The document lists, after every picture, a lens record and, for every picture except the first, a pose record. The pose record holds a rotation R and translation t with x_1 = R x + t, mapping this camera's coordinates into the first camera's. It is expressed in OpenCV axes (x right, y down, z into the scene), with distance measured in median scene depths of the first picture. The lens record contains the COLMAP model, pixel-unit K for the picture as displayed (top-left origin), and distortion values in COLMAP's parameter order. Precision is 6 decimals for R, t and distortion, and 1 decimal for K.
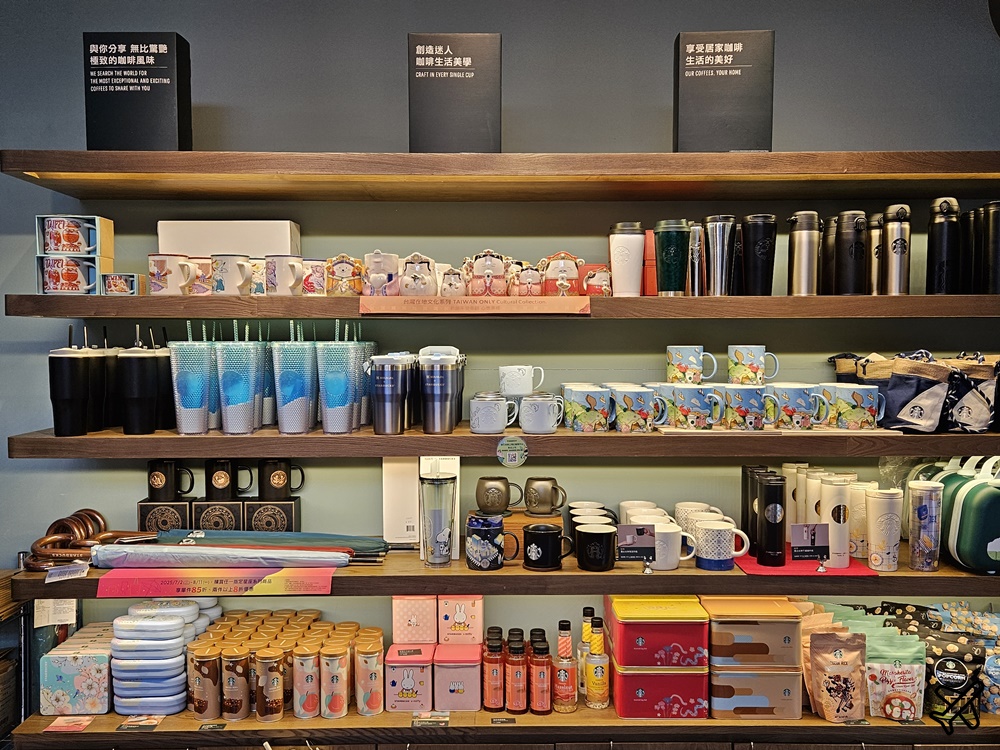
lens RADIAL K [[889.7, 0, 496.8], [0, 889.7, 375.3], [0, 0, 1]] dist [0.067395, -0.053594]
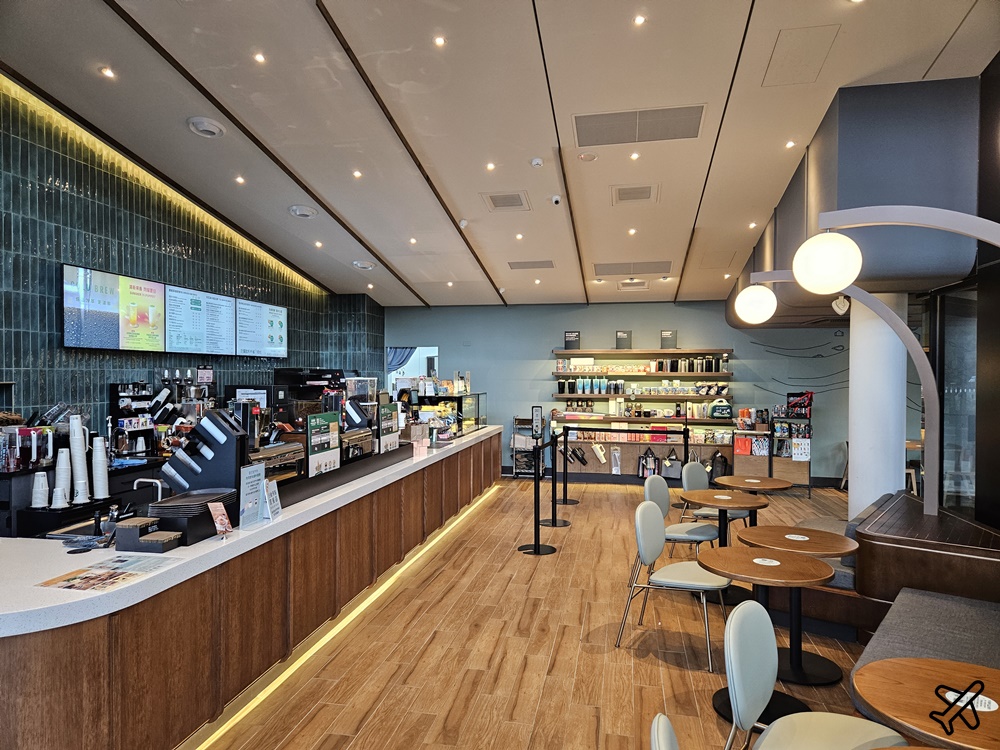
lens RADIAL K [[662.3, 0, 489.3], [0, 662.3, 380.2], [0, 0, 1]] dist [0.070512, -0.059468]
pose [[0.978083, 0.005726, -0.208135, 0.002850], [-0.008313, 0.999899, -0.011560, 0.027434], [0.208047, 0.013037, 0.978032, -3.609511]]
